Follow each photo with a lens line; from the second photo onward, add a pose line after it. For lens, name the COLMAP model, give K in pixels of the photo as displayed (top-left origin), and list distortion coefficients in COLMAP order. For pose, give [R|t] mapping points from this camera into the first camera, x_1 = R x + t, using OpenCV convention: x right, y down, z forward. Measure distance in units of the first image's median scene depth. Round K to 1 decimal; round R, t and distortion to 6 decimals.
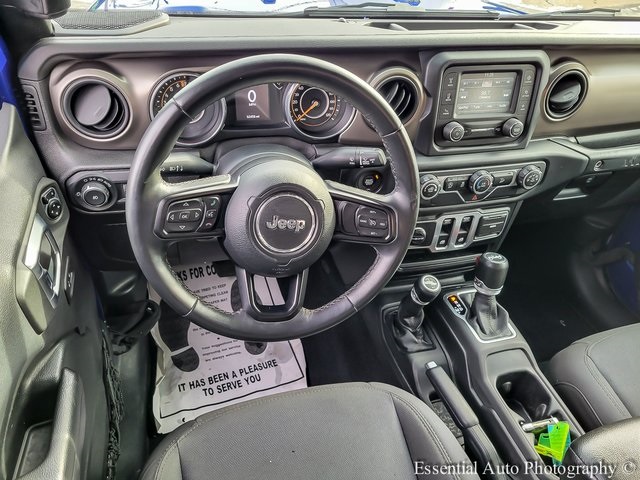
lens RADIAL K [[487.9, 0, 320.0], [0, 487.9, 240.0], [0, 0, 1]] dist [0.032146, 0.000322]
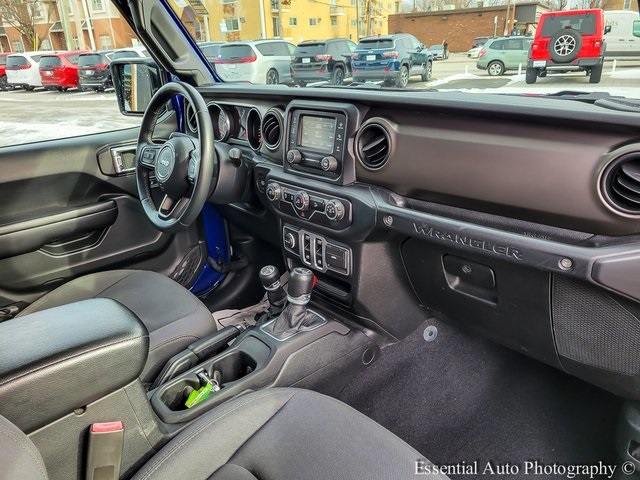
lens RADIAL K [[487.9, 0, 320.0], [0, 487.9, 240.0], [0, 0, 1]] dist [0.032146, 0.000322]
pose [[0.429970, 0.242417, -0.869690, 1.485083], [-0.495141, 0.868809, -0.002624, -0.050761], [0.754958, 0.431747, 0.493592, 0.474857]]
